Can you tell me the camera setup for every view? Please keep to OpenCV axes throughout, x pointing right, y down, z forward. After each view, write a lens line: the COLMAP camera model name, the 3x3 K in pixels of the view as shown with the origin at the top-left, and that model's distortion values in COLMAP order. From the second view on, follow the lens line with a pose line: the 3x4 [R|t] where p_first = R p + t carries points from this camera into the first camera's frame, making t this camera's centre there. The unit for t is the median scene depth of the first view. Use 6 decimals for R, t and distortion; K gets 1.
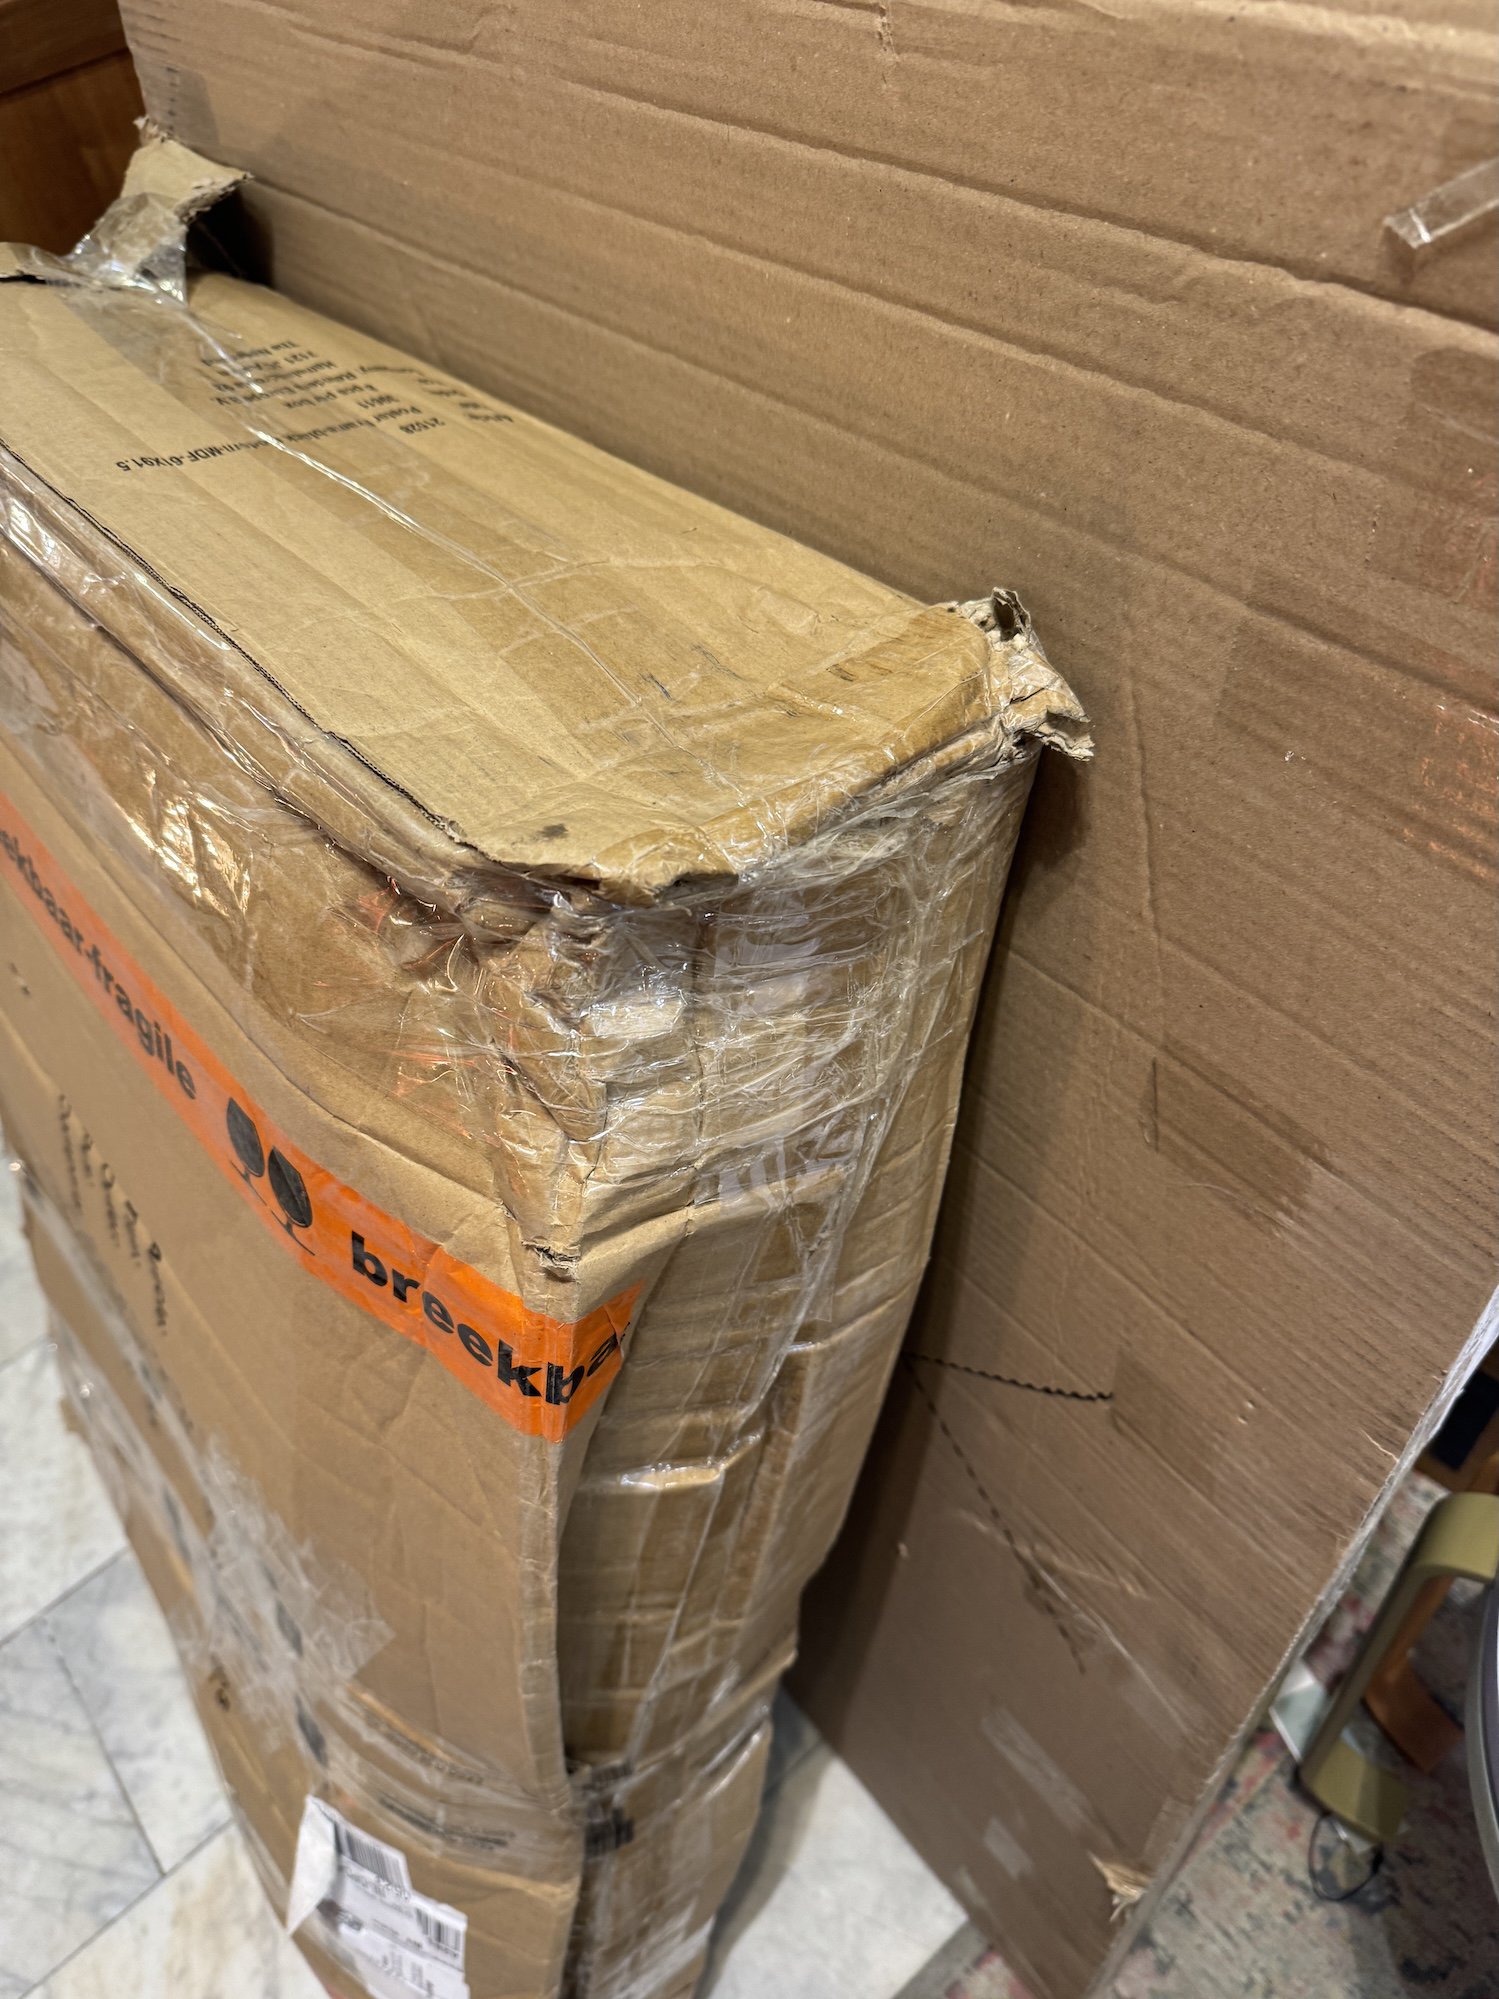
lens RADIAL K [[1460.7, 0, 740.6], [0, 1460.7, 1008.7], [0, 0, 1]] dist [0.006255, -0.019083]
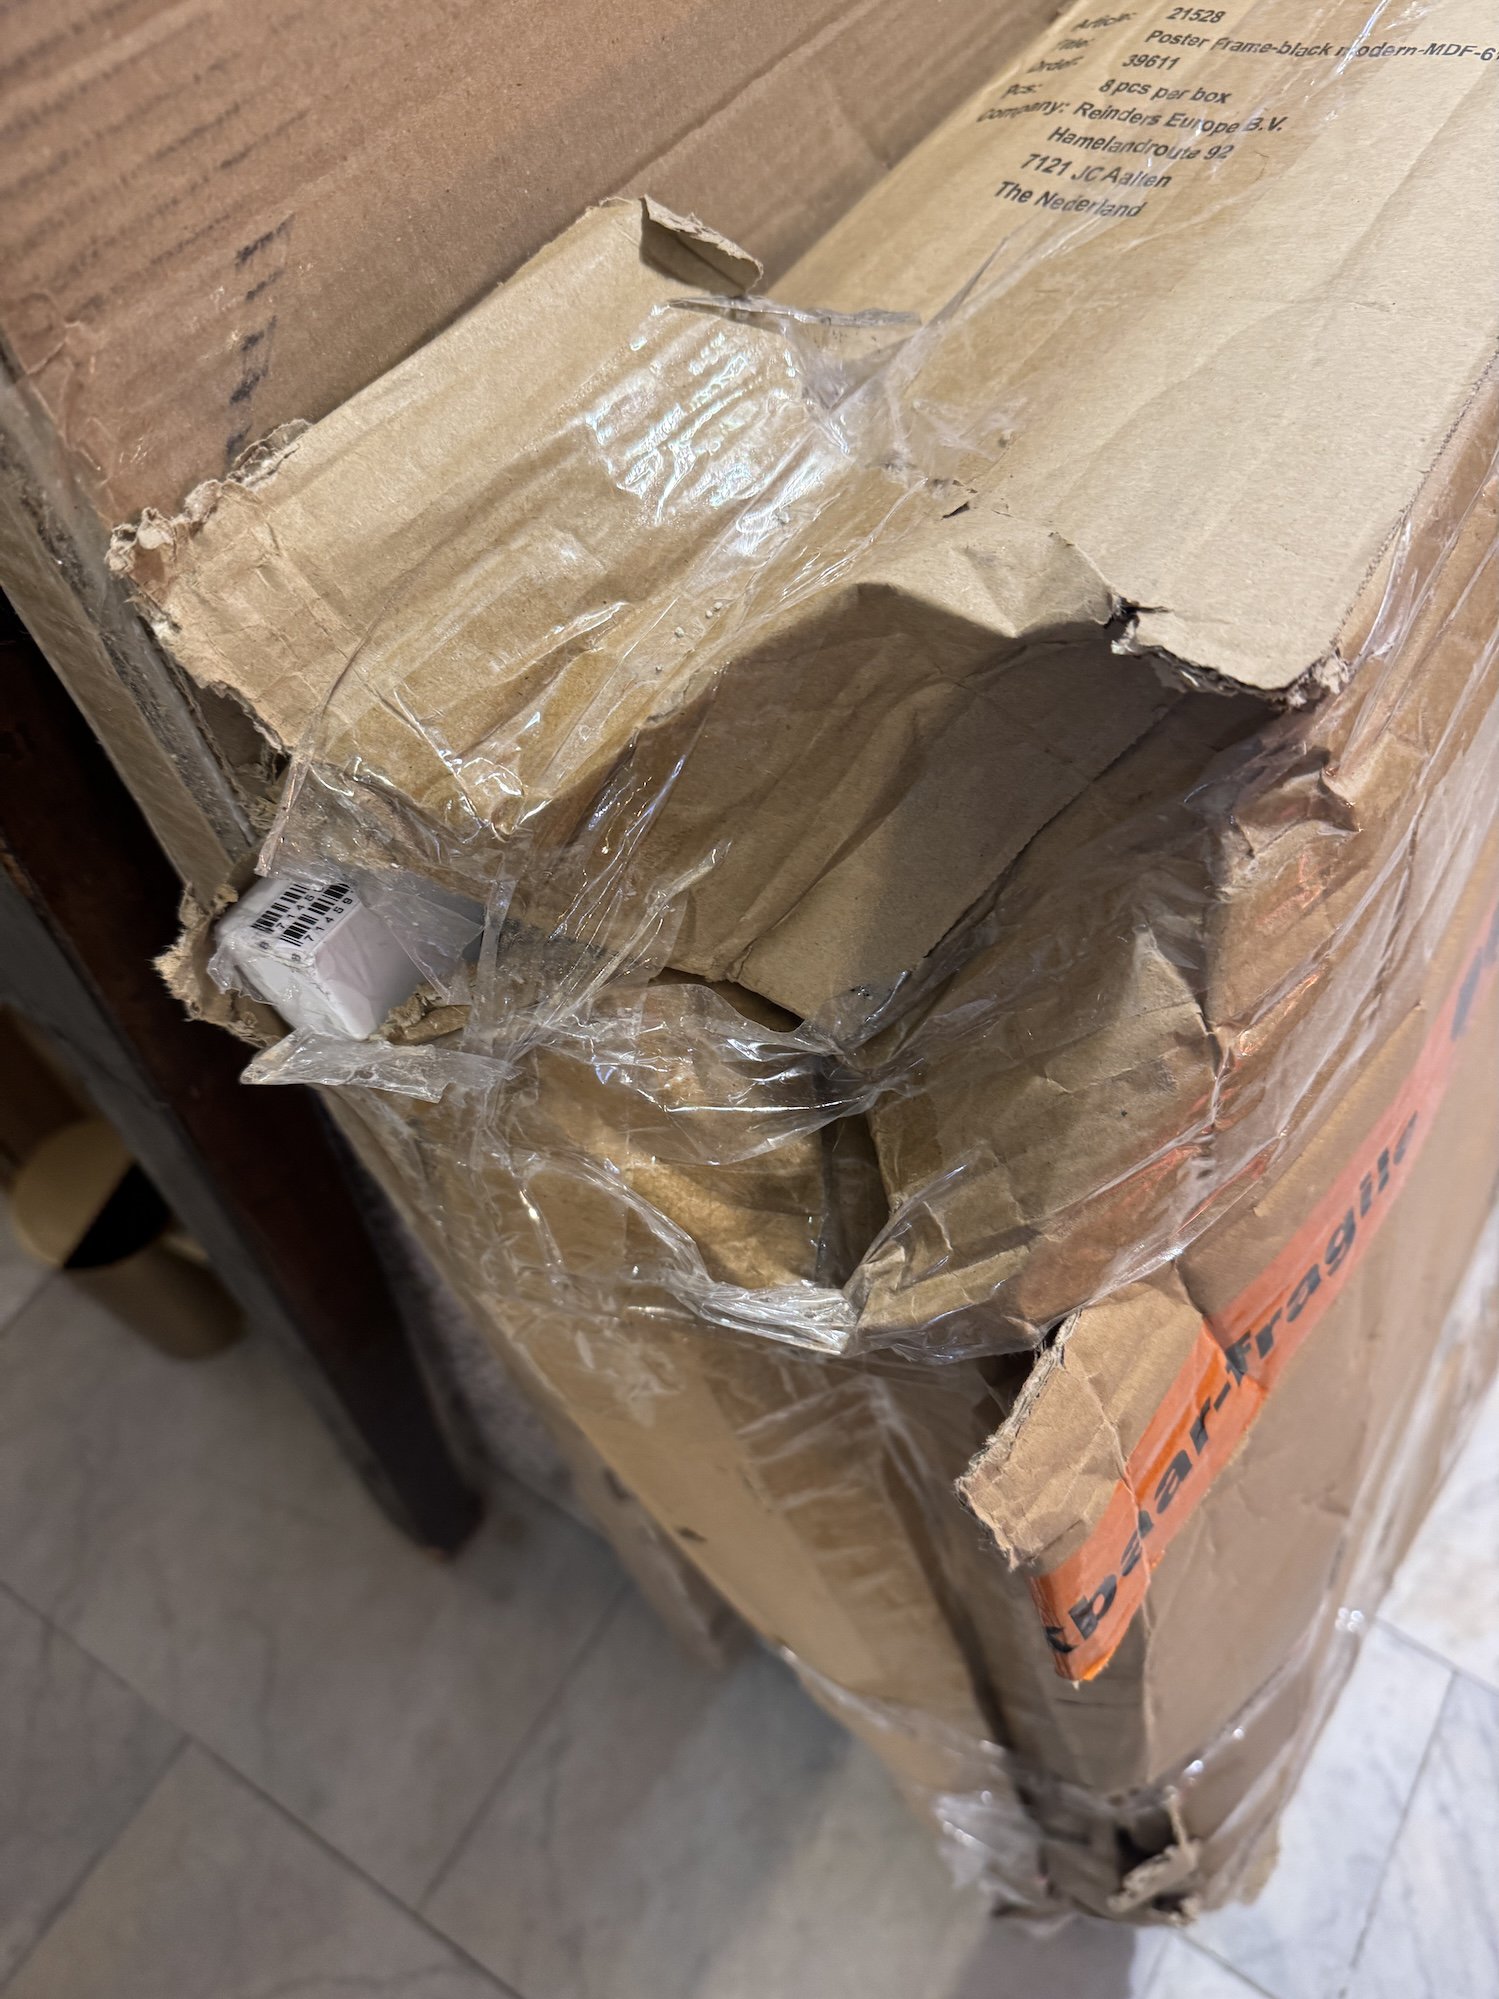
lens RADIAL K [[1460.7, 0, 756.6], [0, 1460.7, 995.4], [0, 0, 1]] dist [0.006255, -0.019083]
pose [[-0.324896, -0.730576, 0.600584, -0.556161], [0.712817, 0.228190, 0.663190, -0.539528], [-0.621558, 0.643574, 0.446629, 0.627267]]
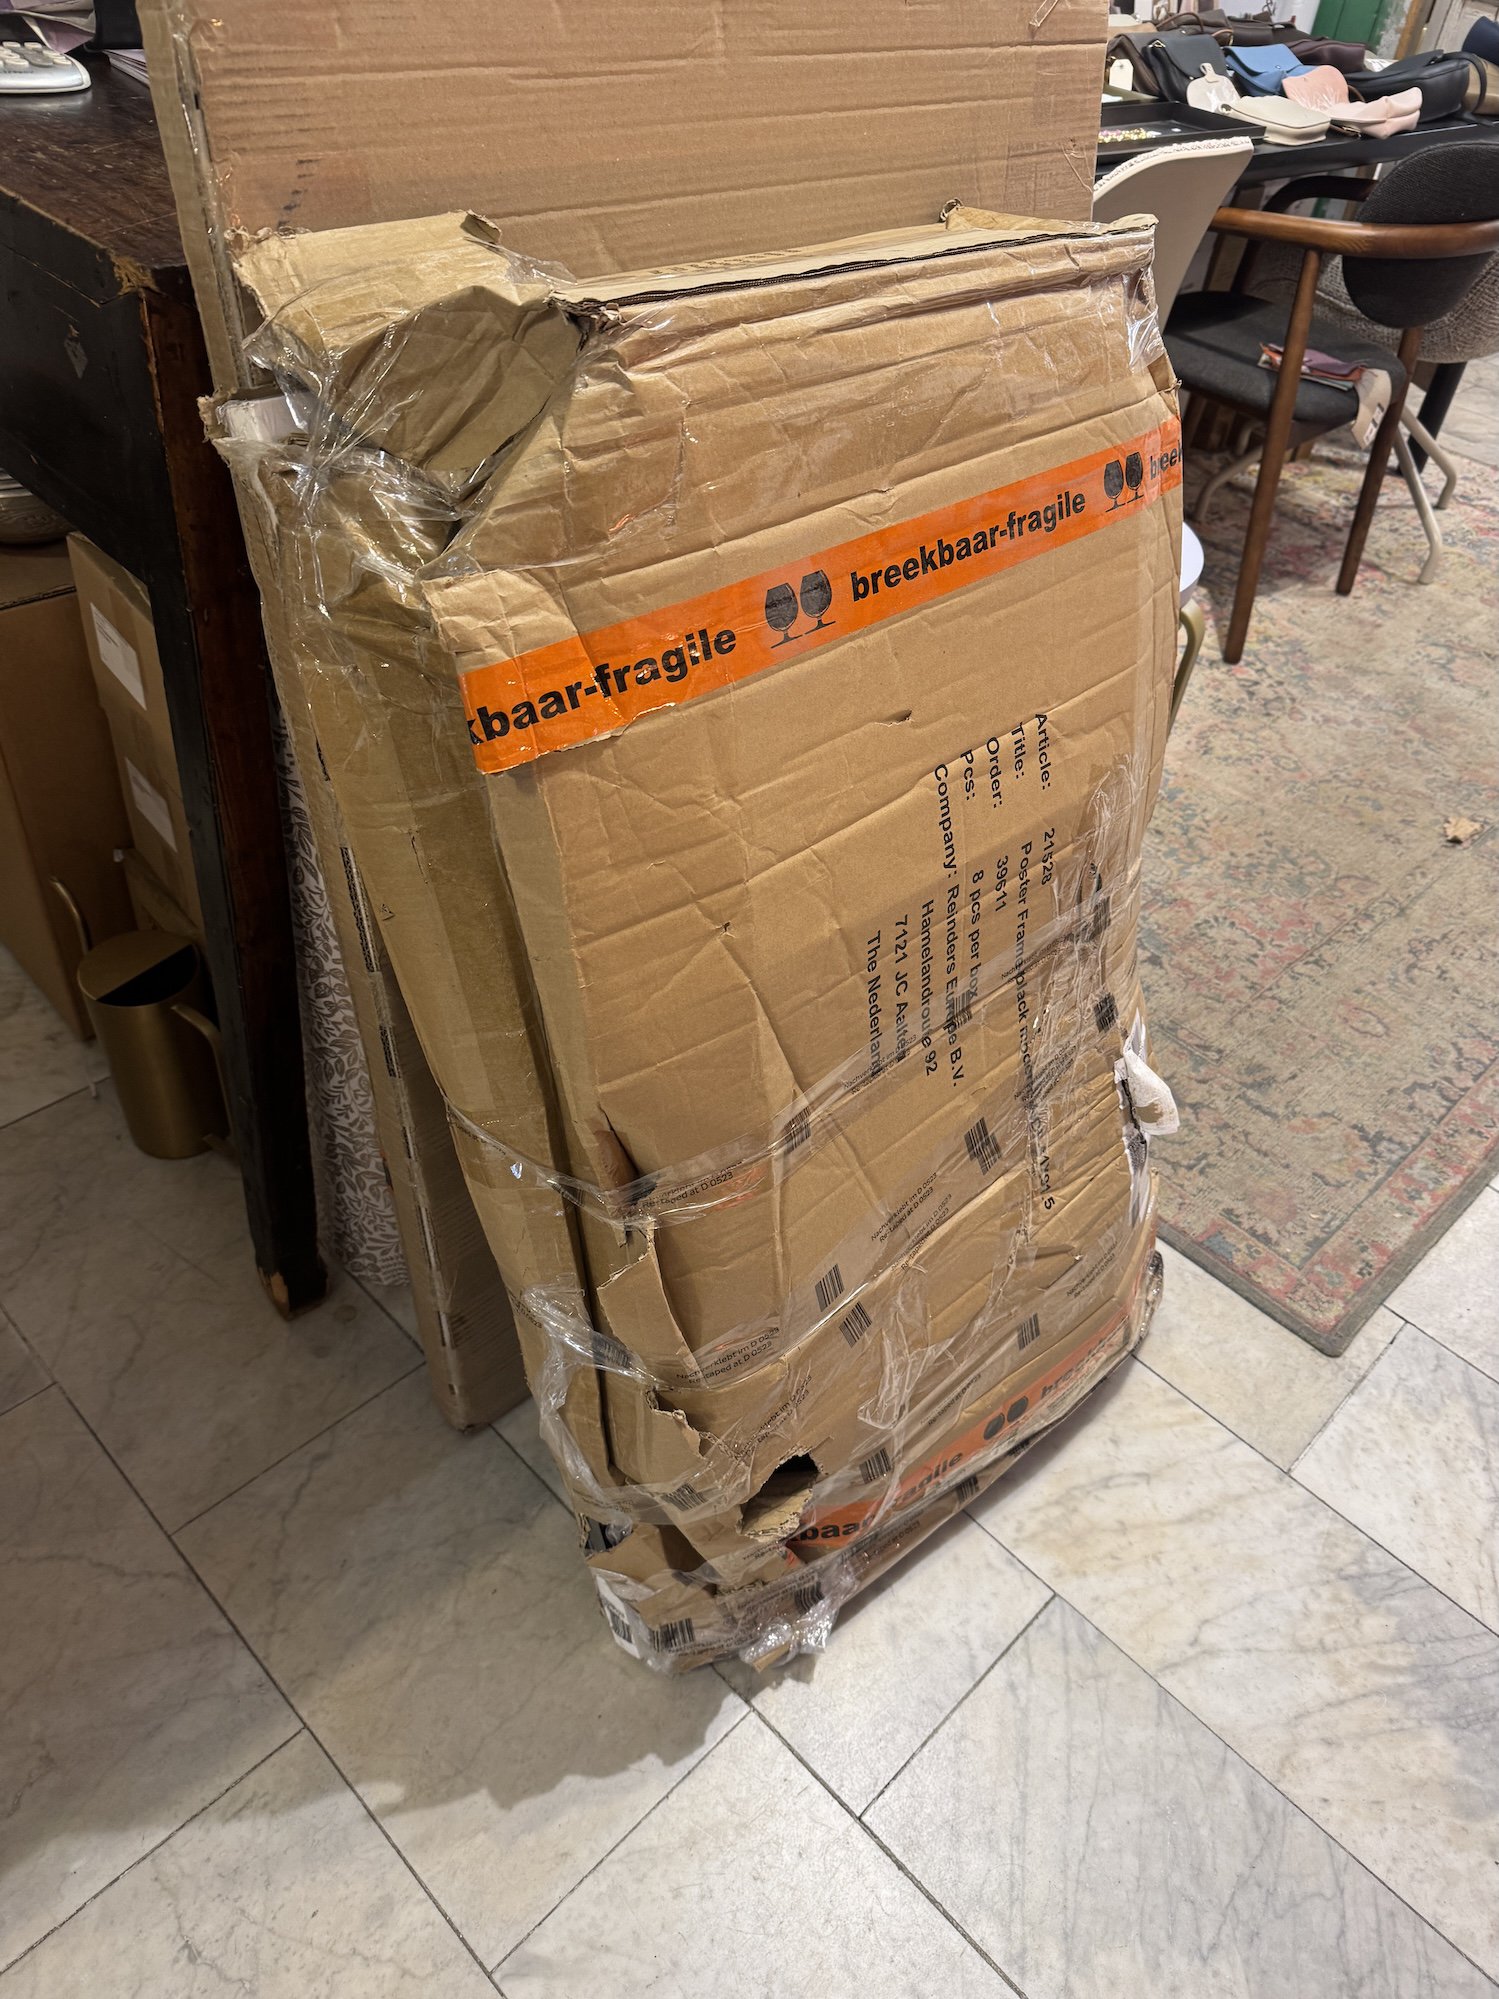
lens RADIAL K [[1460.7, 0, 760.1], [0, 1460.7, 994.1], [0, 0, 1]] dist [0.006255, -0.019083]
pose [[-0.126053, -0.537731, 0.833640, -1.191847], [0.682859, 0.562534, 0.466111, -0.408078], [-0.719593, 0.628013, 0.296285, 0.587018]]
